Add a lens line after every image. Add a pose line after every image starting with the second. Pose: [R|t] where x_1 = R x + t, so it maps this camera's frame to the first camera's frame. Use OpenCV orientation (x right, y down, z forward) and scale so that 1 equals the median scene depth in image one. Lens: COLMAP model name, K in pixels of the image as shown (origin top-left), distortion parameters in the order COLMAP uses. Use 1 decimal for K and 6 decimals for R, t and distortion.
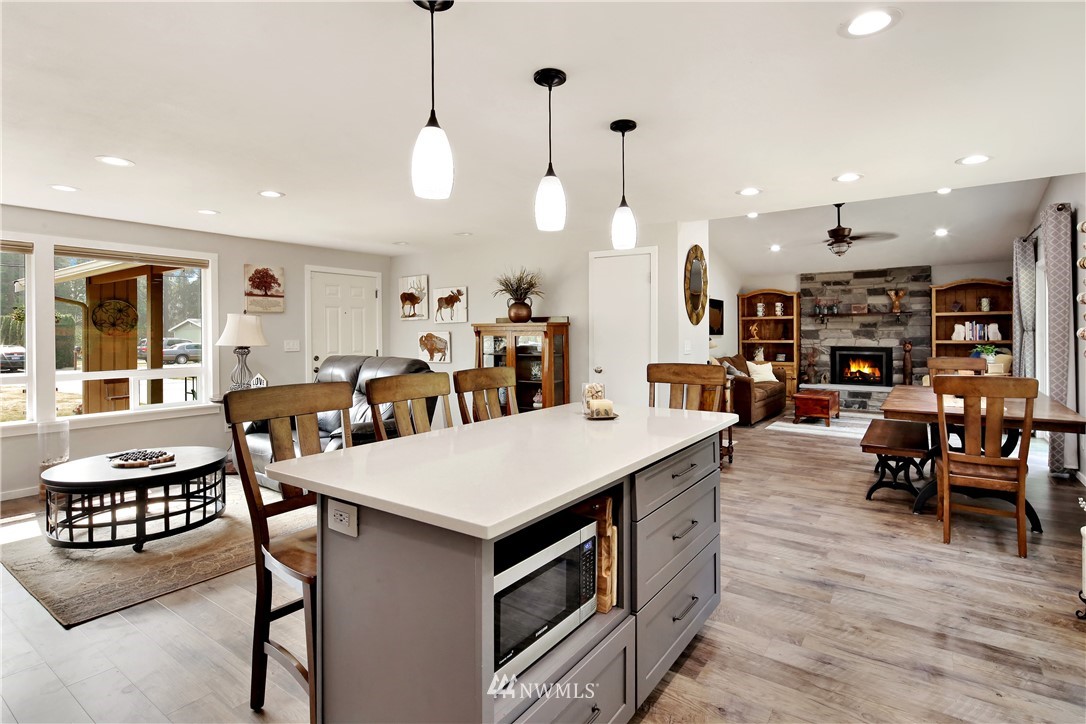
lens RADIAL K [[536.6, 0, 563.5], [0, 536.6, 336.9], [0, 0, 1]] dist [0.002259, -0.000234]
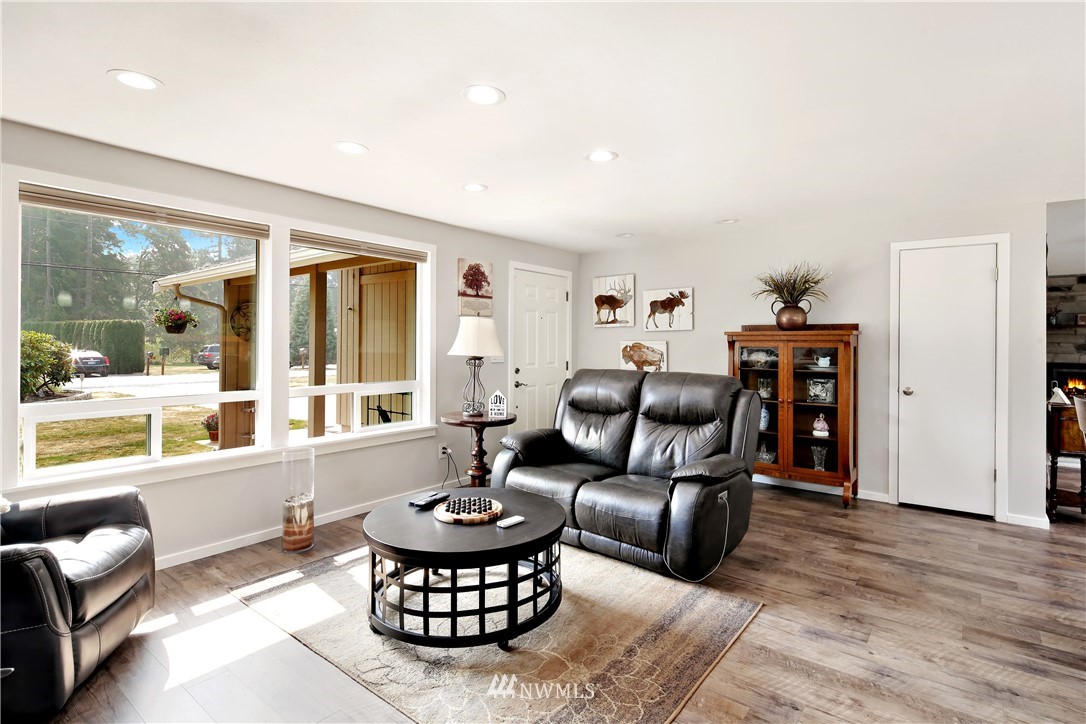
lens RADIAL K [[538.7, 0, 562.9], [0, 538.7, 346.6], [0, 0, 1]] dist [0.000883, 0.000057]
pose [[0.998529, 0.010742, -0.053146, -0.364286], [-0.010795, 0.999941, -0.000712, 0.001453], [0.053135, 0.001285, 0.998587, 0.159436]]
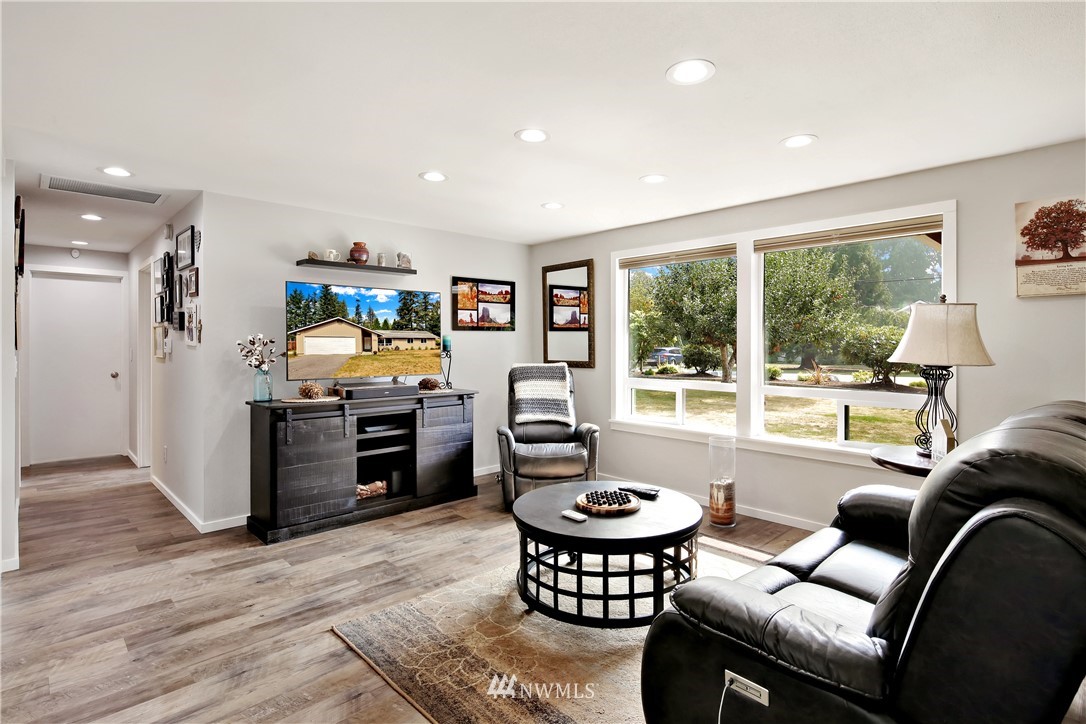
lens RADIAL K [[536.6, 0, 563.5], [0, 536.6, 336.9], [0, 0, 1]] dist [0.002259, -0.000234]
pose [[-0.210832, -0.003415, -0.977516, -0.002595], [-0.002911, 0.999992, -0.002866, -0.006311], [0.977518, 0.002241, -0.210840, 0.651426]]
